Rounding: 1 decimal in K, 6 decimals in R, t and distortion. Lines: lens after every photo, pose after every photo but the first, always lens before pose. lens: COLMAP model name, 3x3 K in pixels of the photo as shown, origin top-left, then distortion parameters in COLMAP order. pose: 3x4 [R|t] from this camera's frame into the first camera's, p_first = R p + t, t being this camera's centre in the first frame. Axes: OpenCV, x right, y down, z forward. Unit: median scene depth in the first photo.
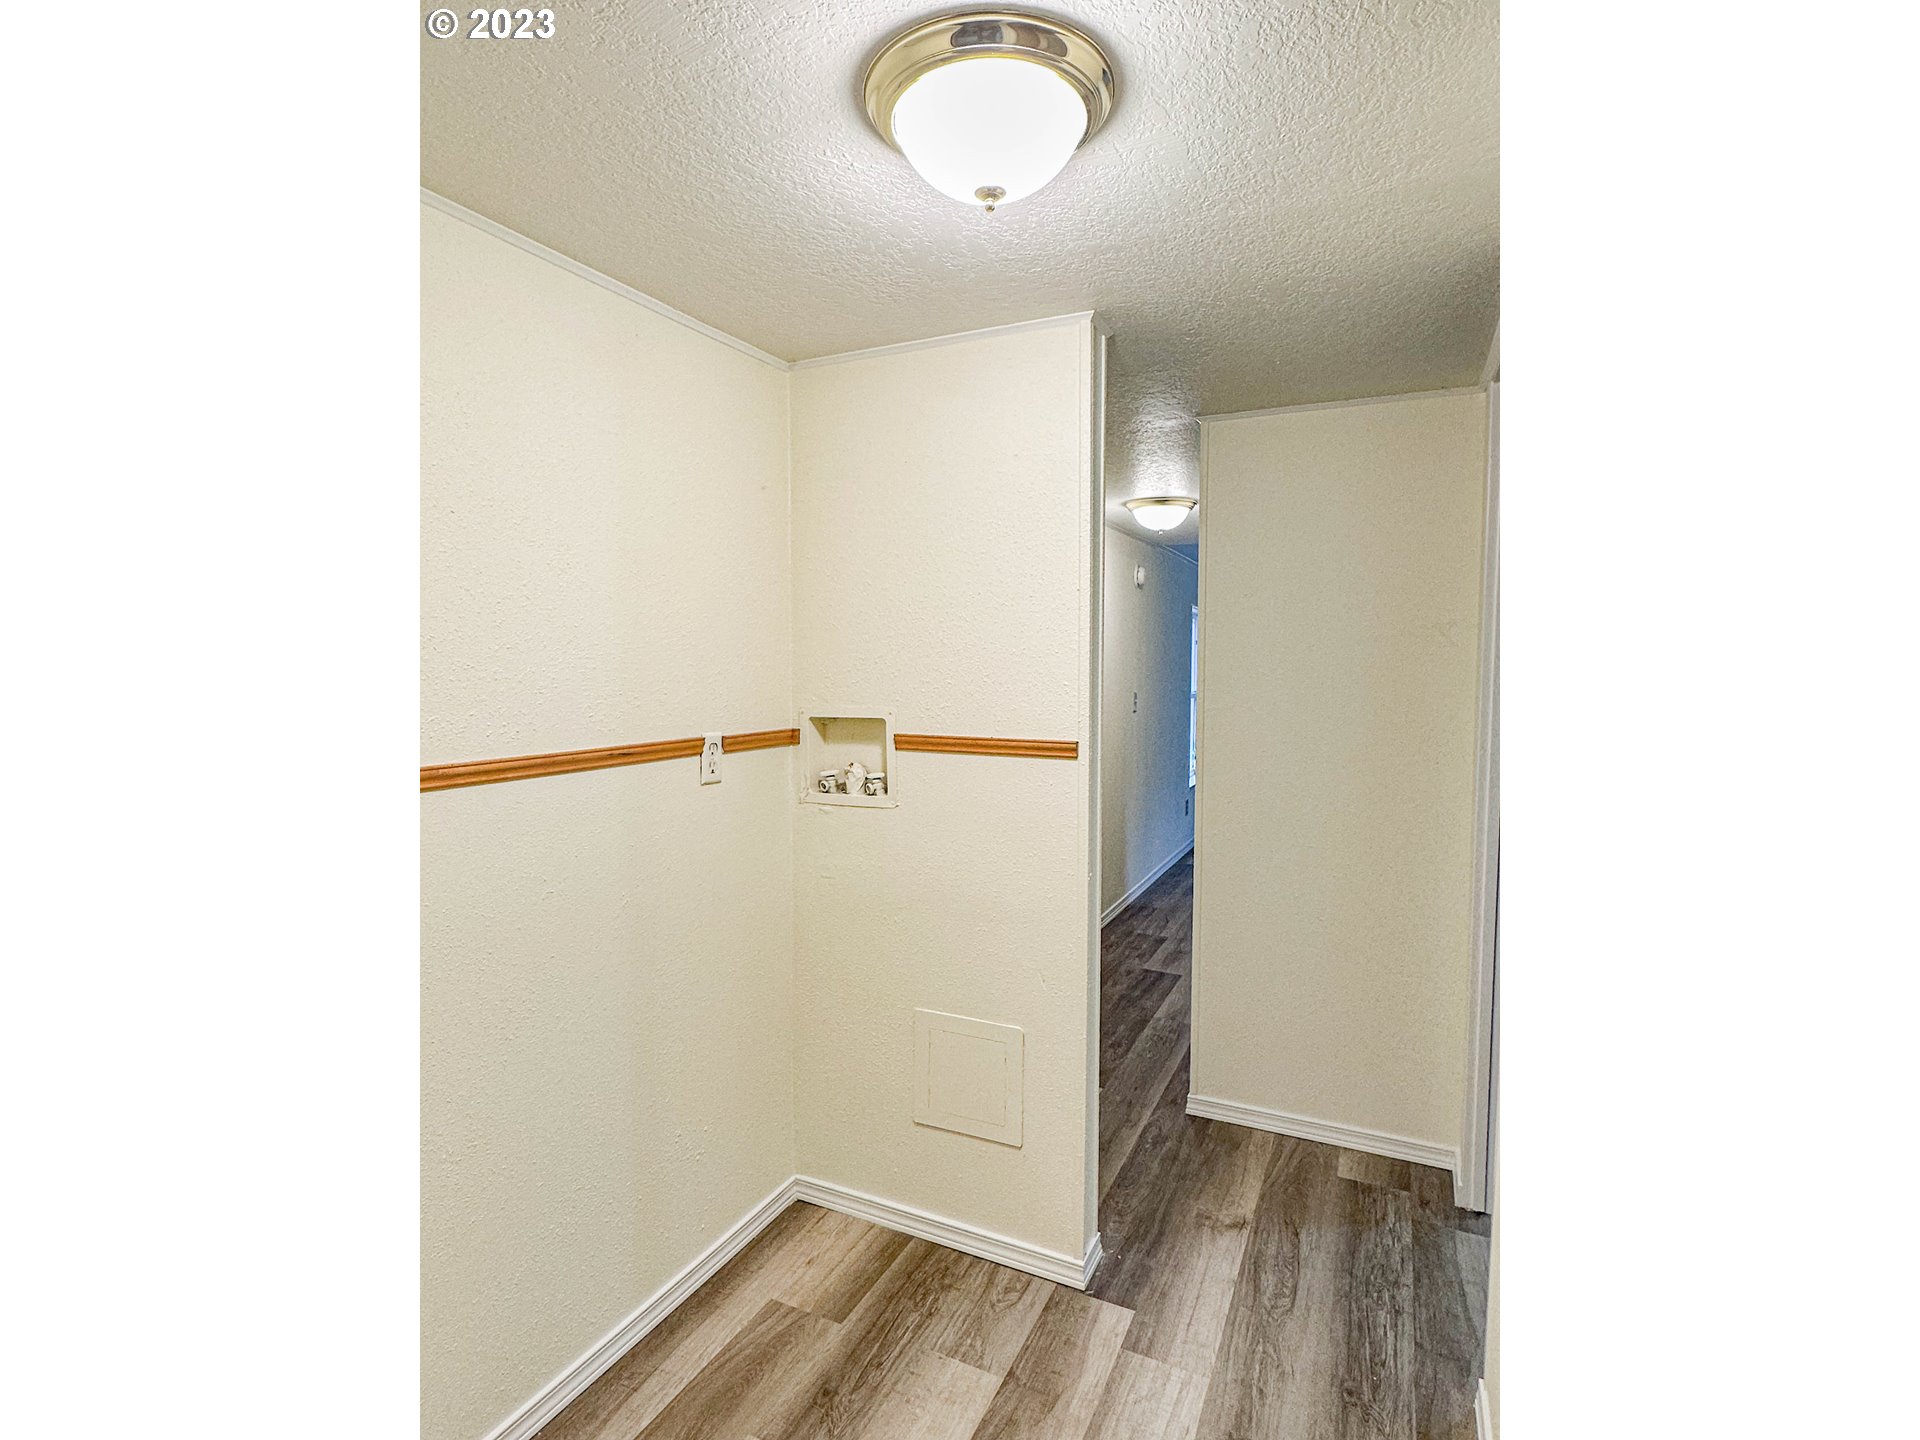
lens RADIAL K [[919.5, 0, 960.0], [0, 919.5, 720.0], [0, 0, 1]] dist [-0.001030, -0.000307]
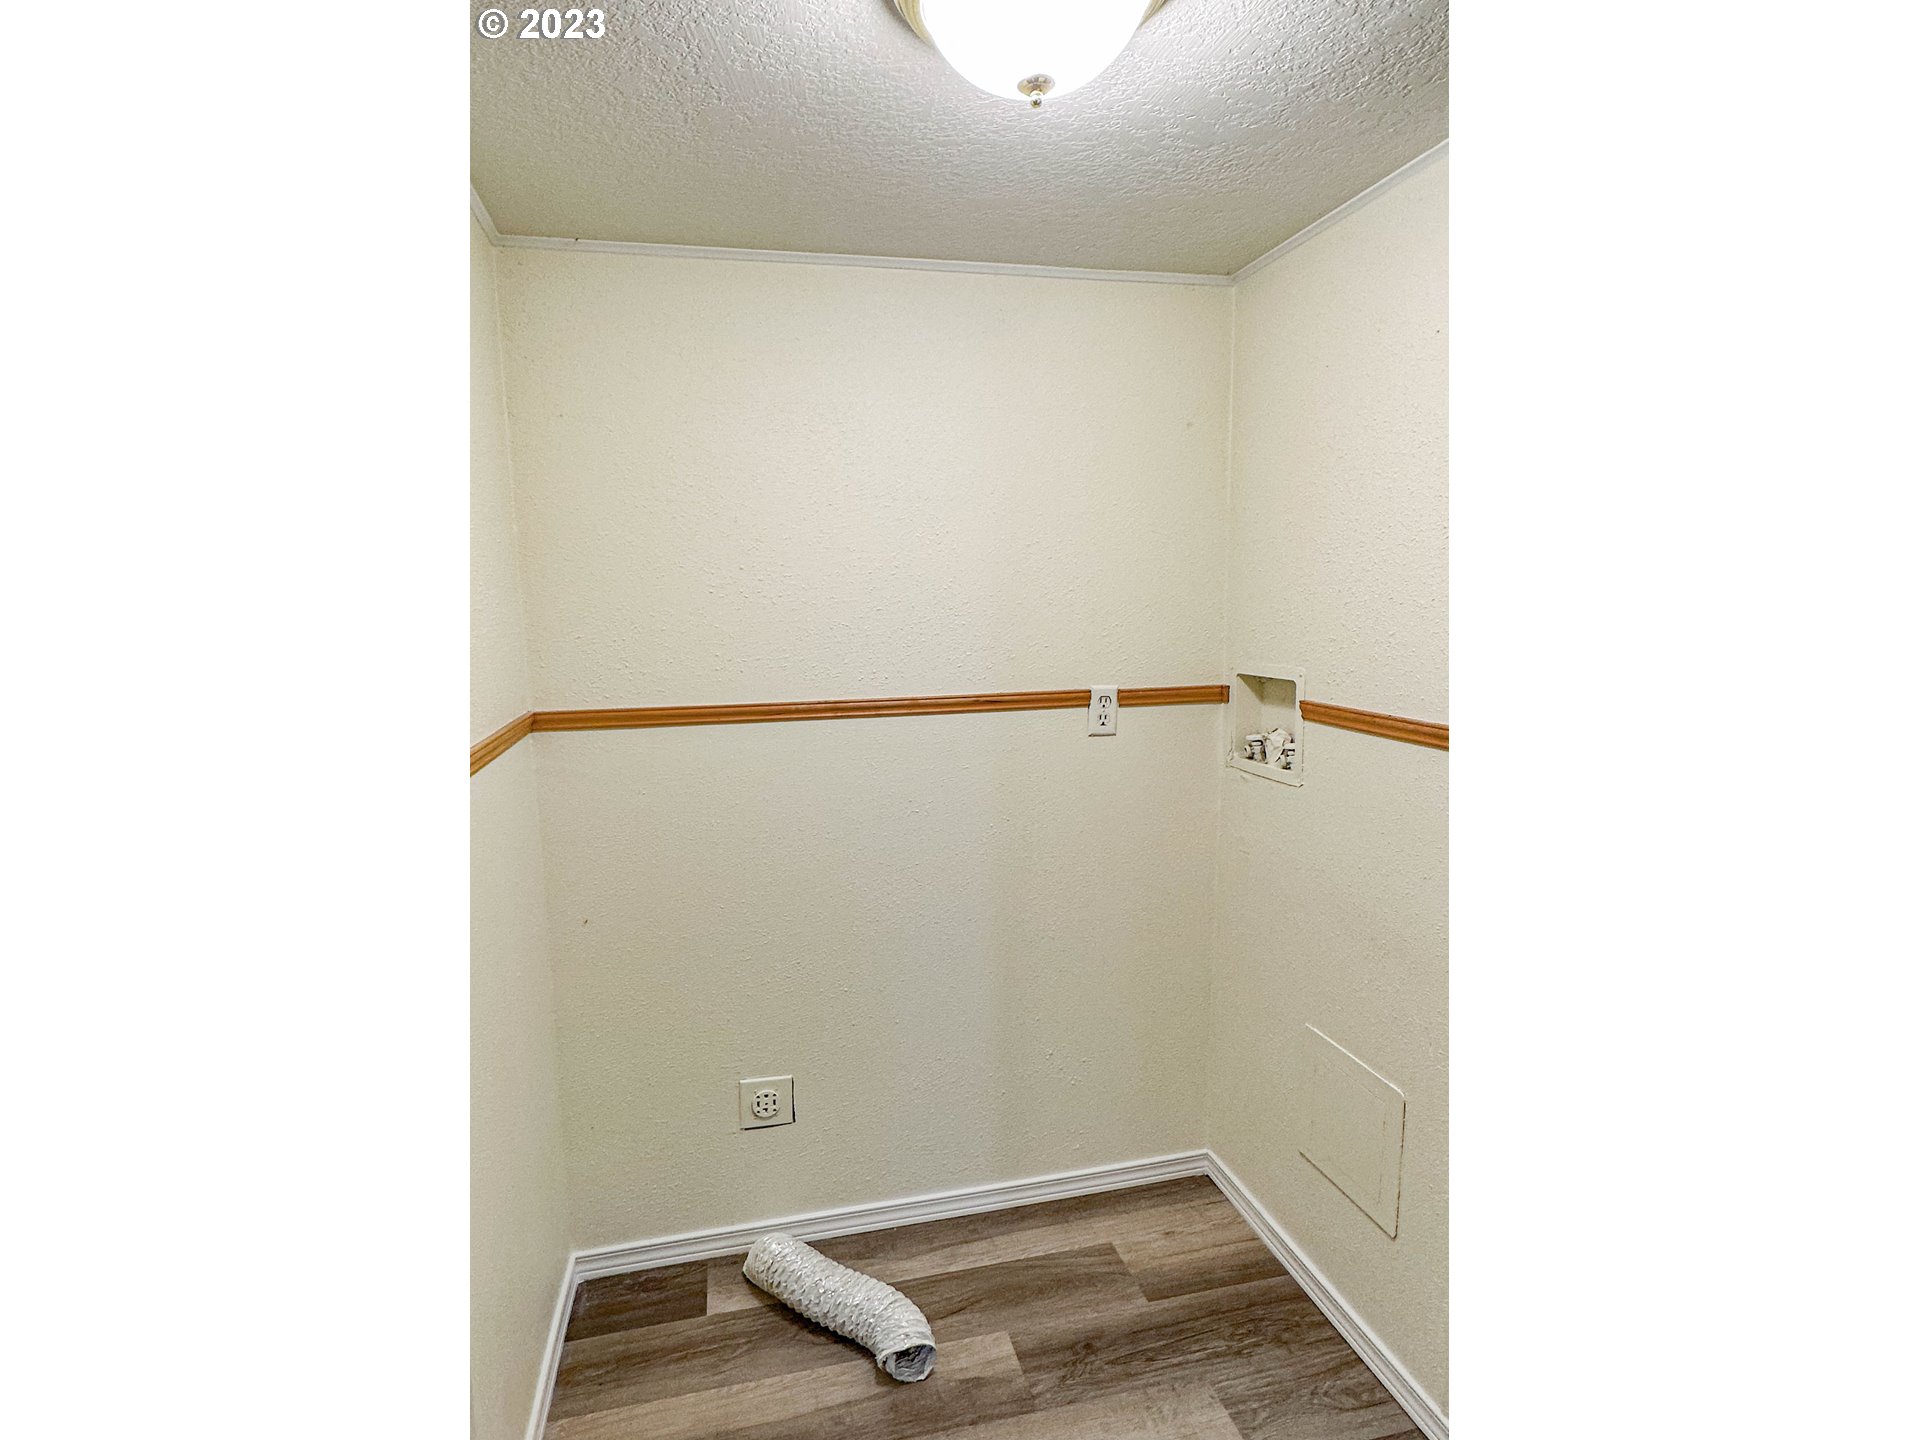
lens RADIAL K [[925.5, 0, 929.3], [0, 925.5, 719.1], [0, 0, 1]] dist [0.000329, 0.000687]
pose [[0.612981, 0.095715, -0.784278, 0.404585], [-0.031432, 0.994803, 0.096841, -0.041091], [0.789472, -0.034711, 0.612805, 0.219338]]
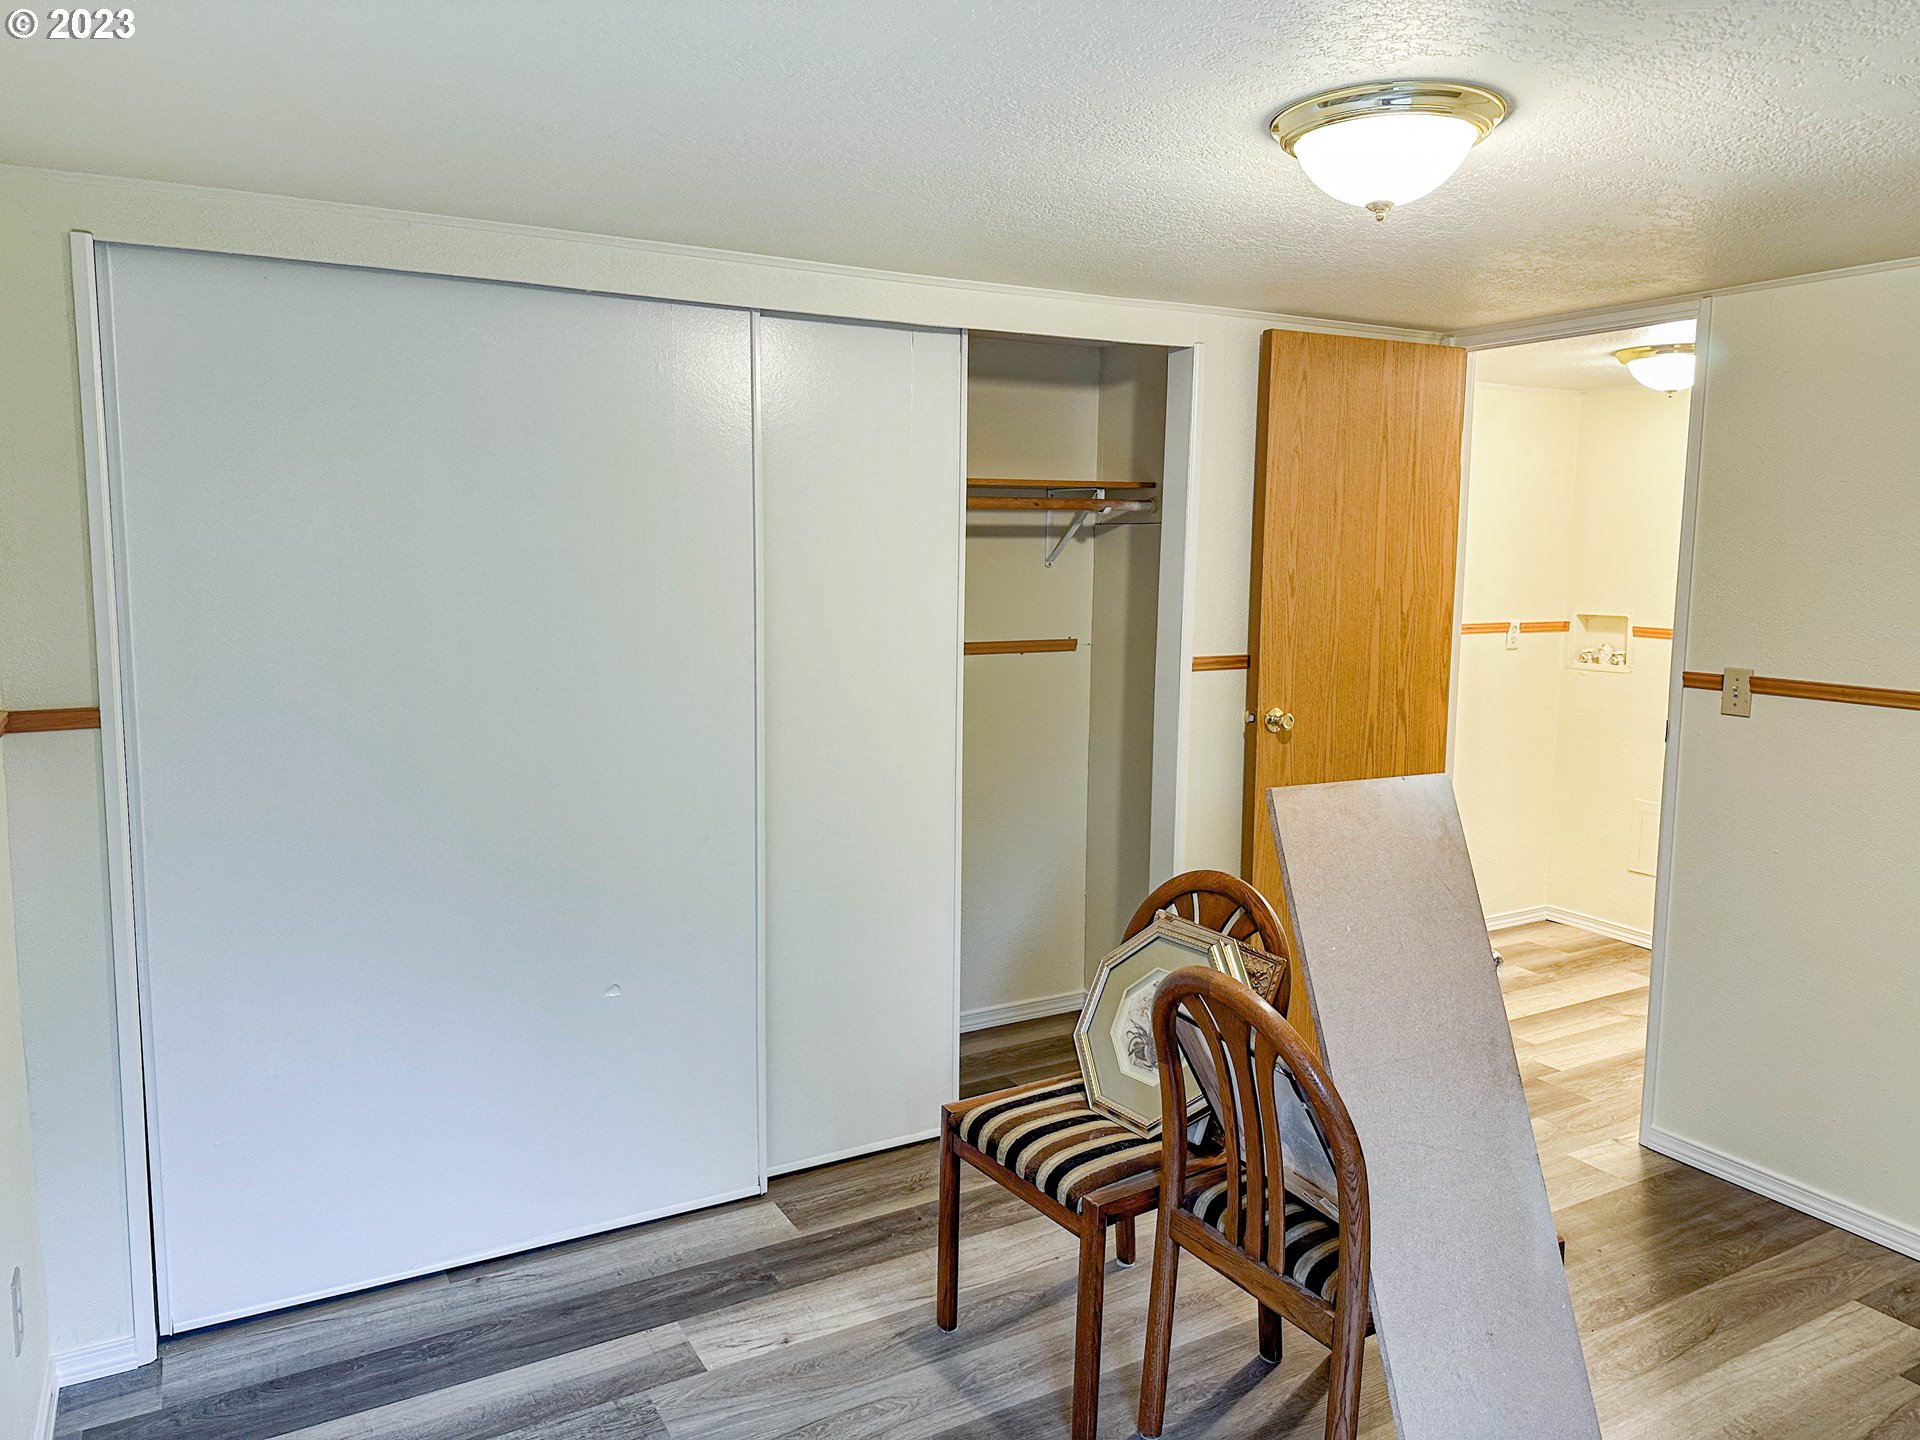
lens RADIAL K [[1425.0, 0, 960.0], [0, 1425.0, 720.0], [0, 0, 1]] dist [0.111459, -0.199759]
pose [[0.834579, 0.078727, -0.545234, 0.351552], [-0.045938, 0.996234, 0.073531, 0.048385], [0.548970, -0.036320, 0.835052, -1.833363]]
